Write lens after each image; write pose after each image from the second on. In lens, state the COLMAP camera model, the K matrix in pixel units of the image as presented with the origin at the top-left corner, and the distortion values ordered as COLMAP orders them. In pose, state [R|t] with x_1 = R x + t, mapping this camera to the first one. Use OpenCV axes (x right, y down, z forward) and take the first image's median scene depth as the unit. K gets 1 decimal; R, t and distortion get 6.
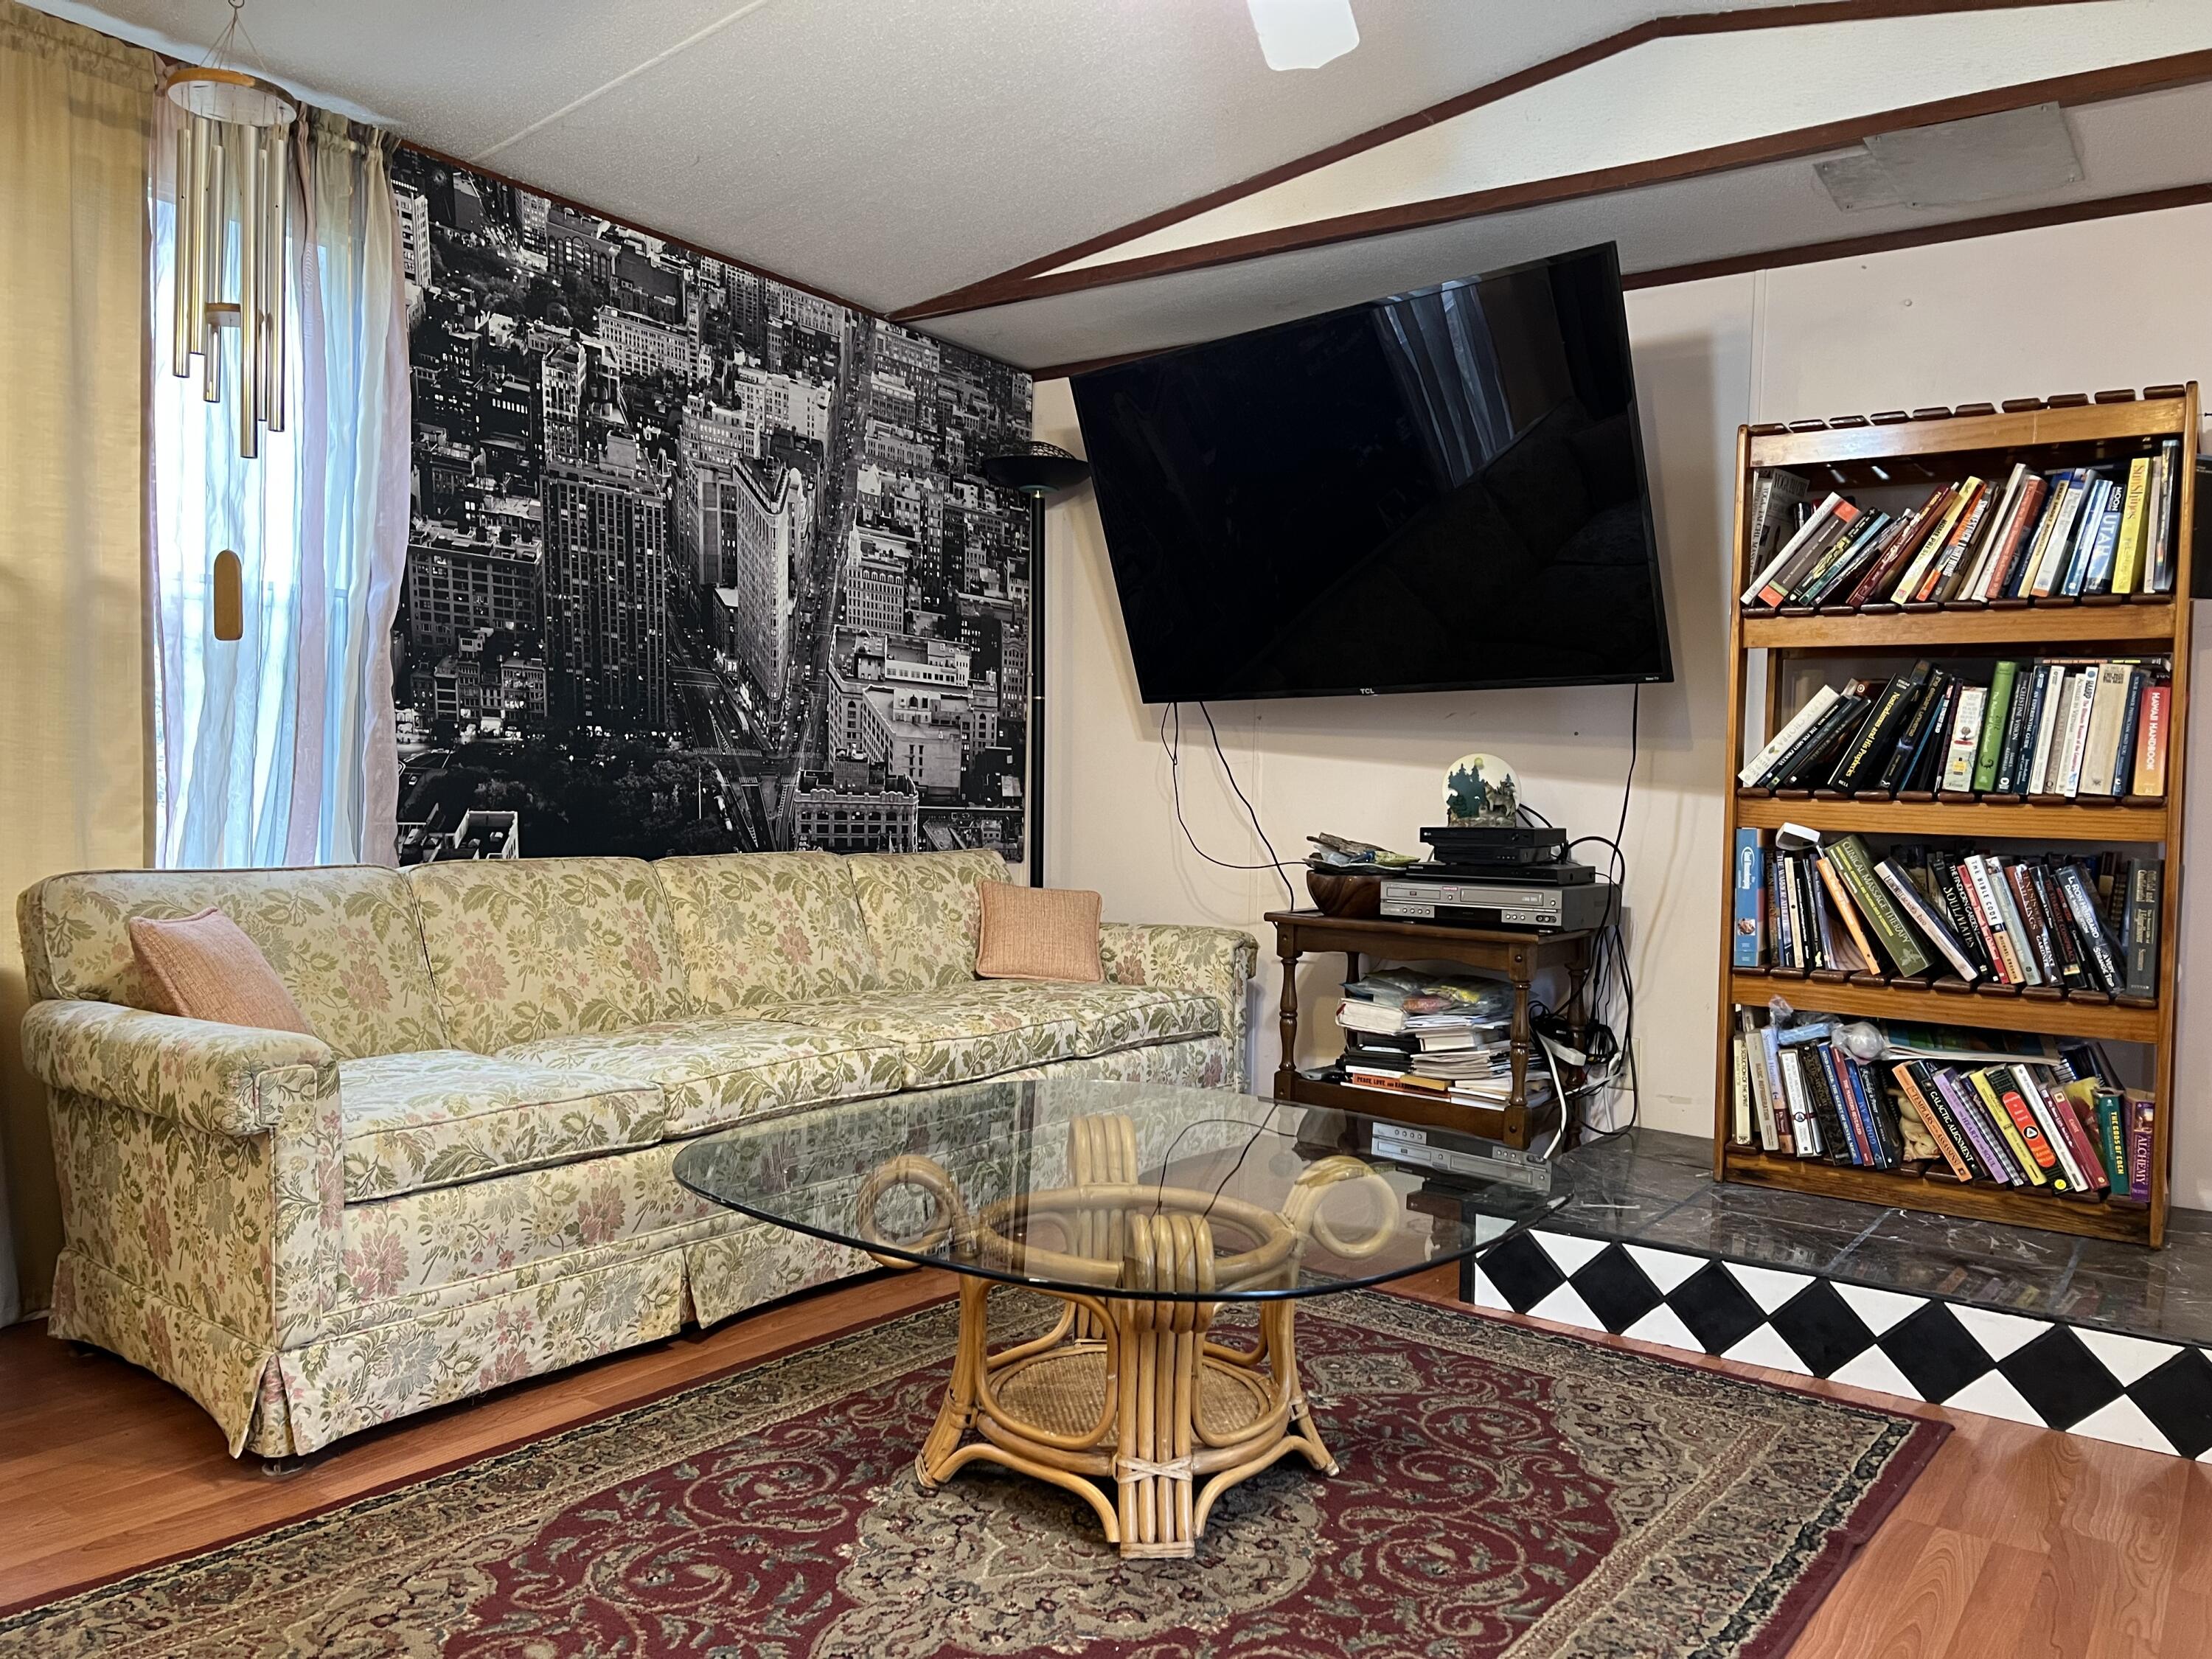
lens RADIAL K [[1650.3, 0, 1090.5], [0, 1650.3, 837.2], [0, 0, 1]] dist [0.145736, -0.233069]
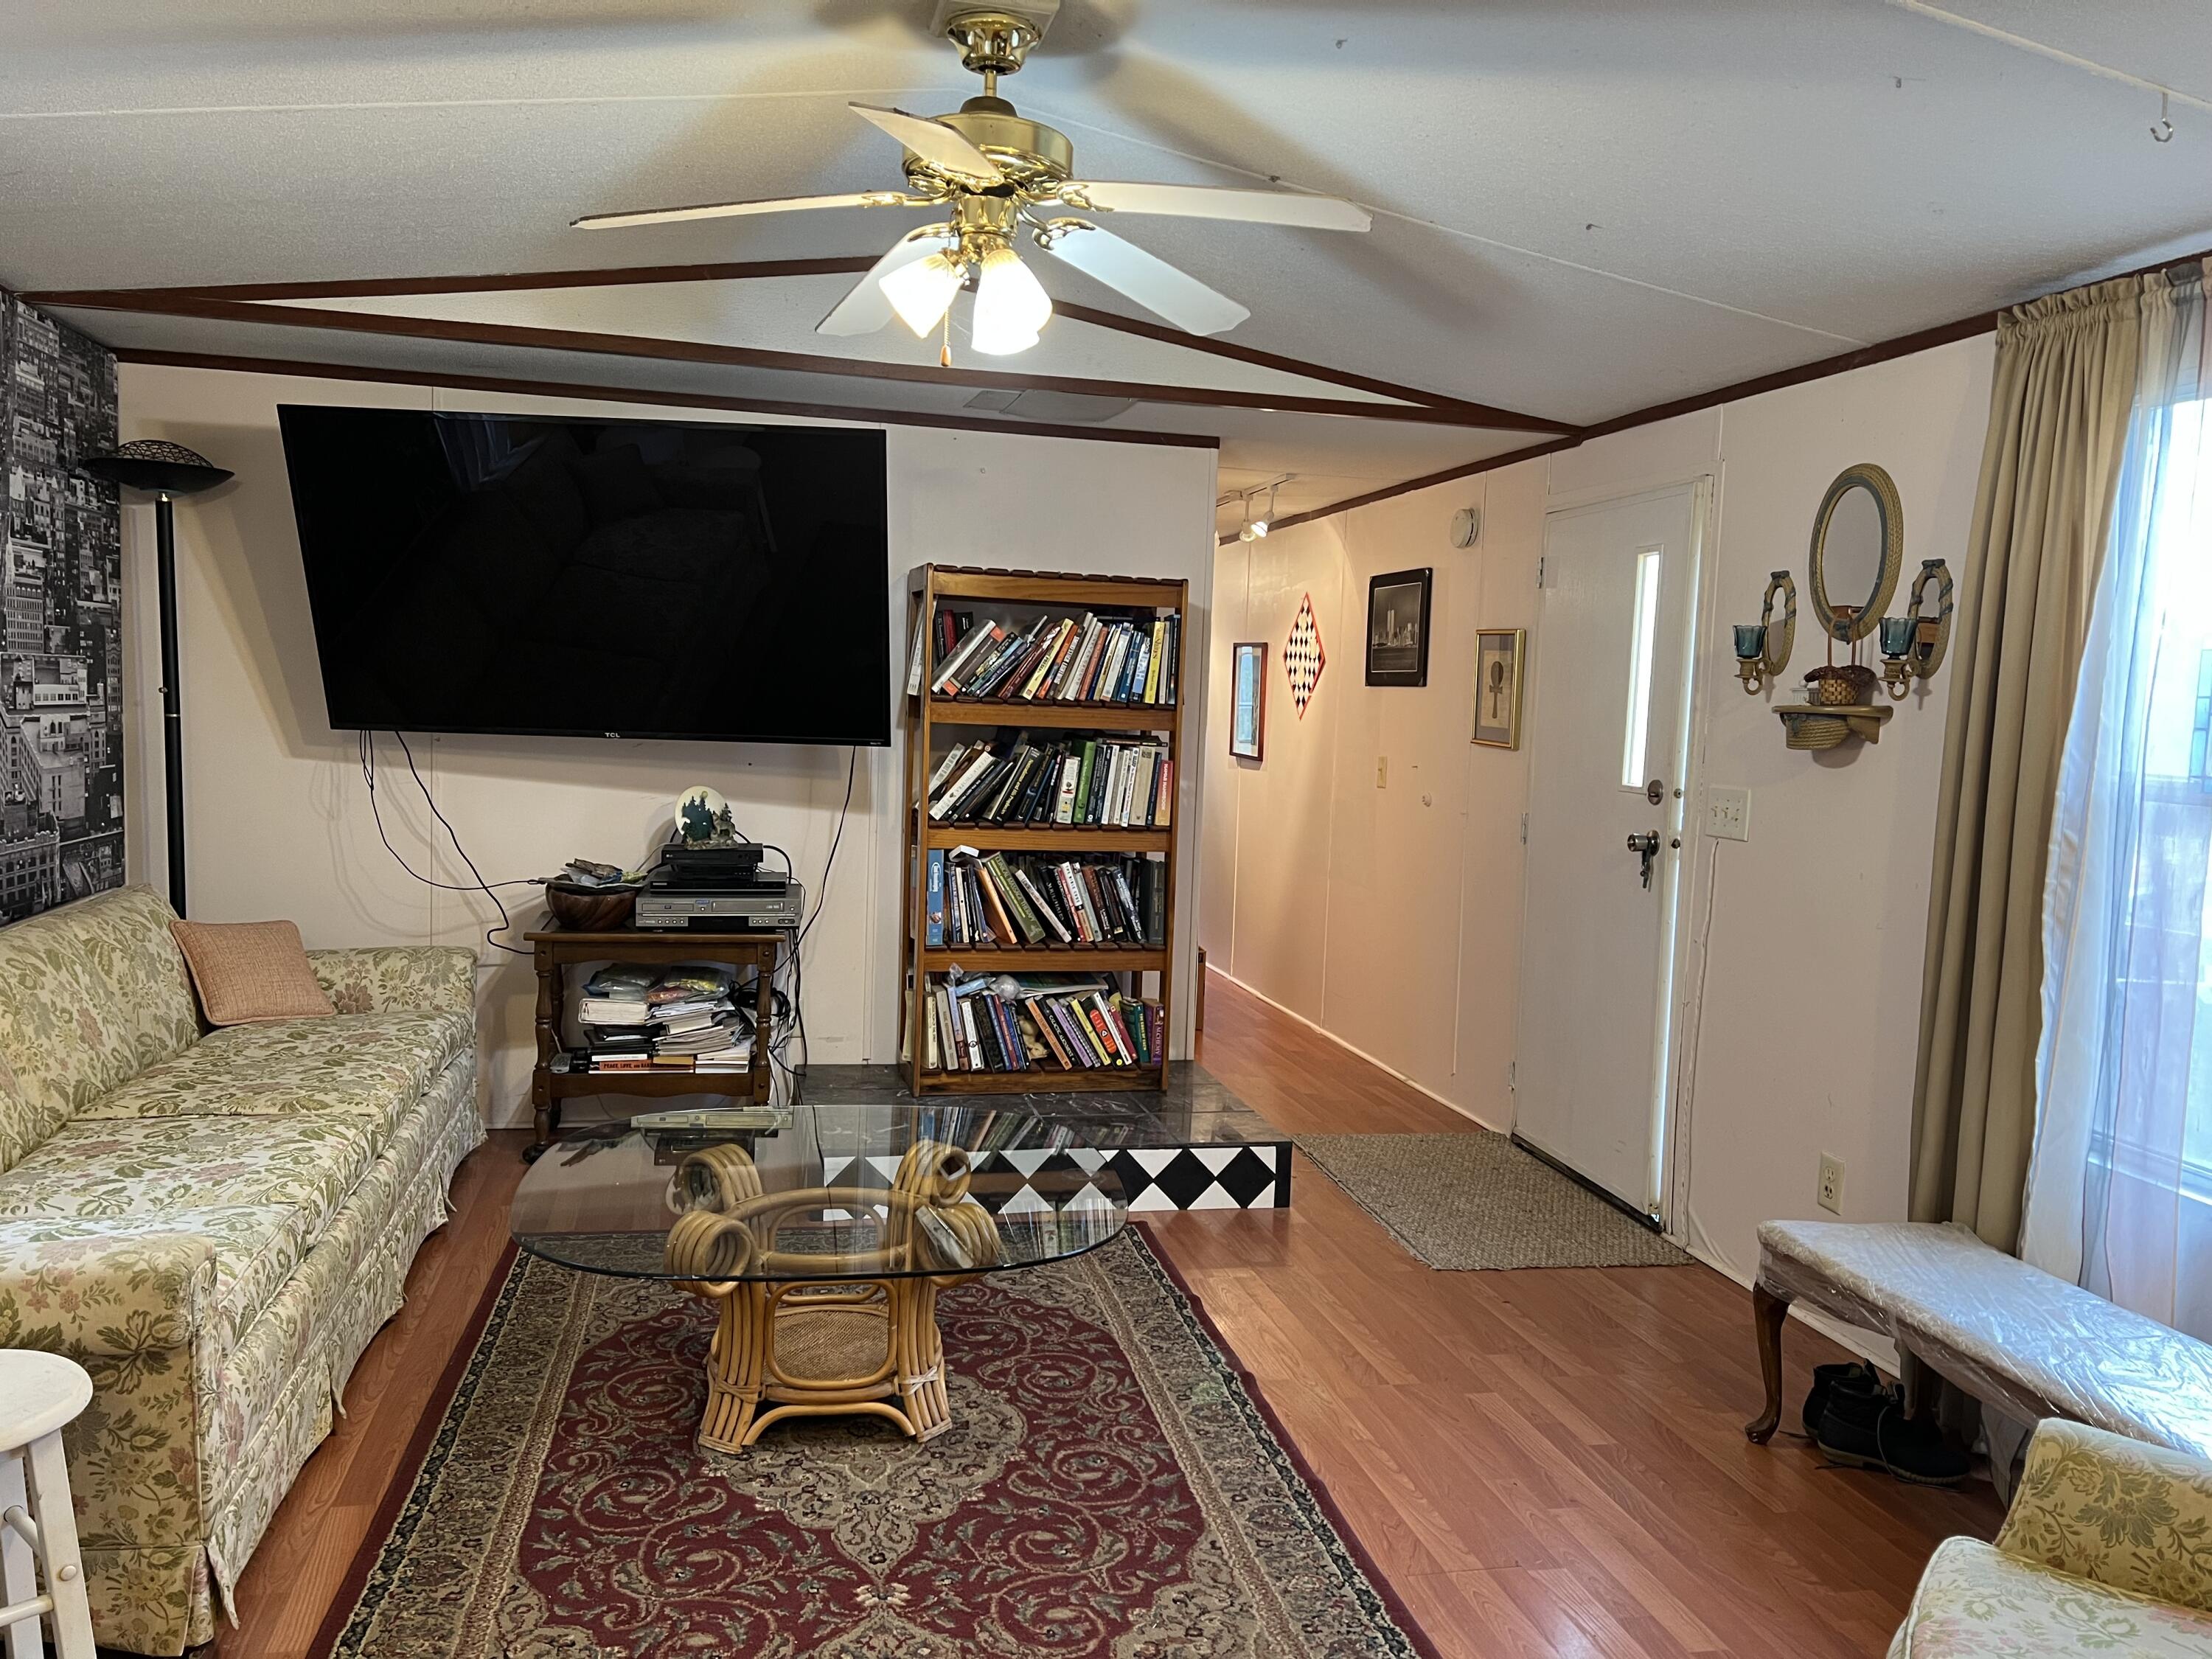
lens RADIAL K [[1659.6, 0, 1103.2], [0, 1659.6, 841.4], [0, 0, 1]] dist [0.036043, -0.048853]
pose [[0.658241, -0.068467, 0.749688, -0.494892], [0.002900, 0.996079, 0.088423, -0.118366], [-0.752802, -0.056030, 0.655858, -0.024832]]
